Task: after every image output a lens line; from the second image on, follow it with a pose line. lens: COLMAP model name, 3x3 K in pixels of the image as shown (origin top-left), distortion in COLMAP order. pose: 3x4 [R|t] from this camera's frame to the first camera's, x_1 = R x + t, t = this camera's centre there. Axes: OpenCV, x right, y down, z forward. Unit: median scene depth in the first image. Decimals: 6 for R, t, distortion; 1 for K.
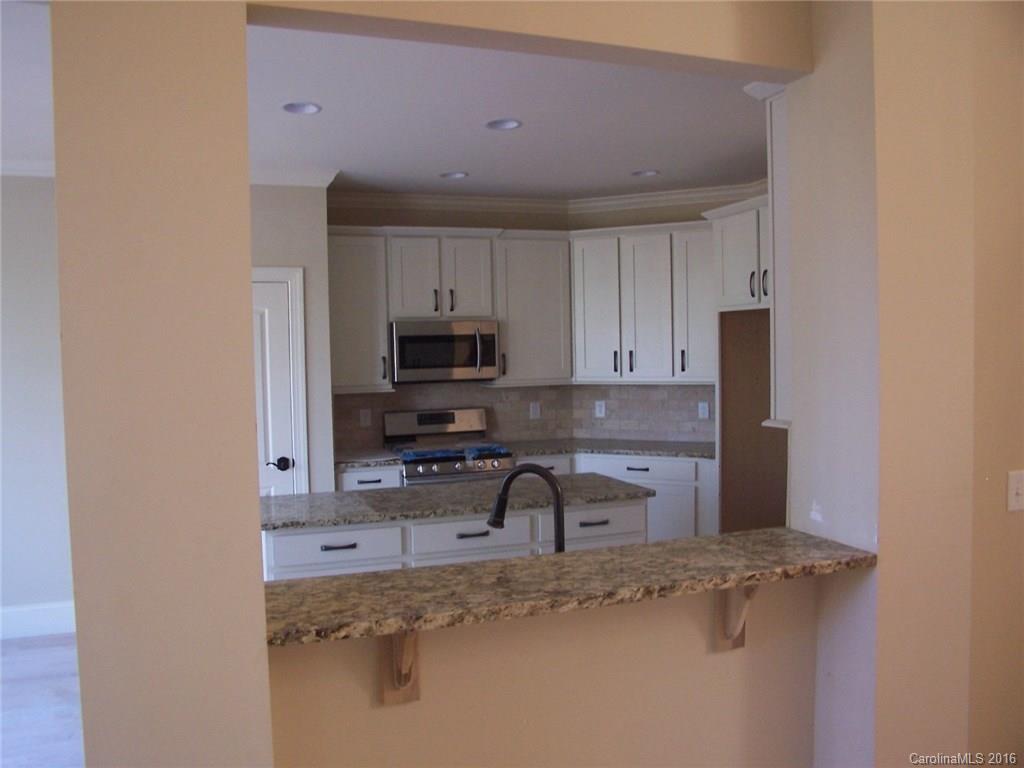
lens RADIAL K [[807.9, 0, 492.1], [0, 807.9, 386.0], [0, 0, 1]] dist [-0.086363, 0.007044]
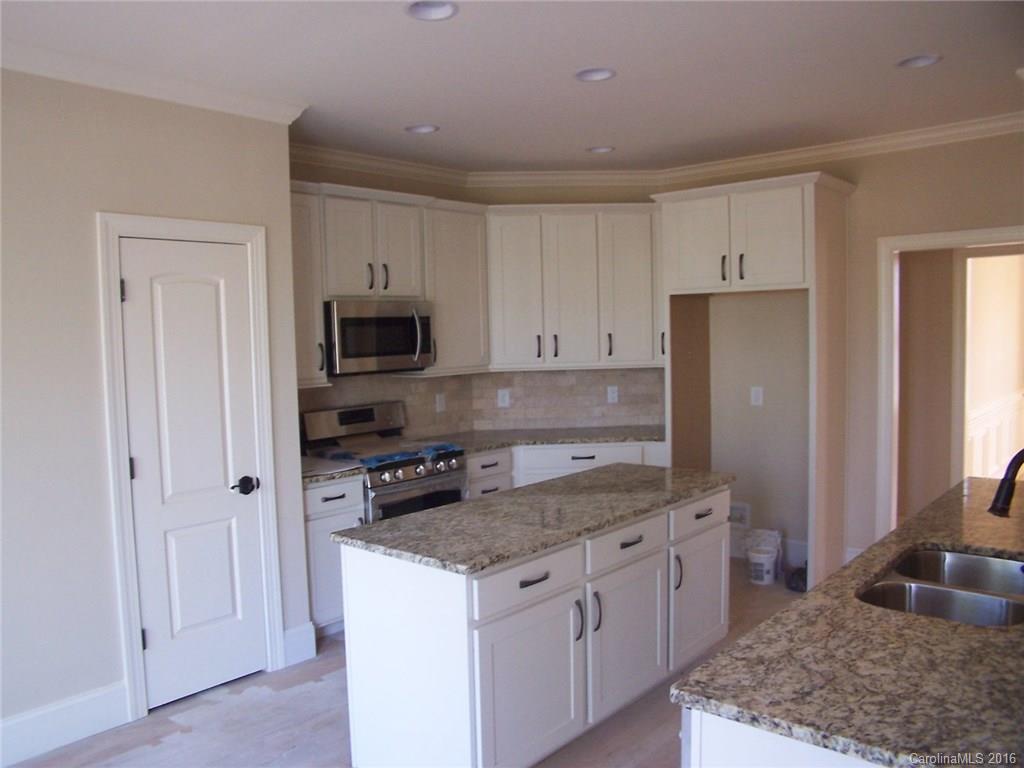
lens RADIAL K [[807.9, 0, 492.1], [0, 807.9, 386.0], [0, 0, 1]] dist [-0.086363, 0.007044]
pose [[0.880338, -0.034575, 0.473085, -0.361502], [0.029930, 0.999401, 0.017346, -0.002190], [-0.473402, -0.001111, 0.880846, 0.200015]]
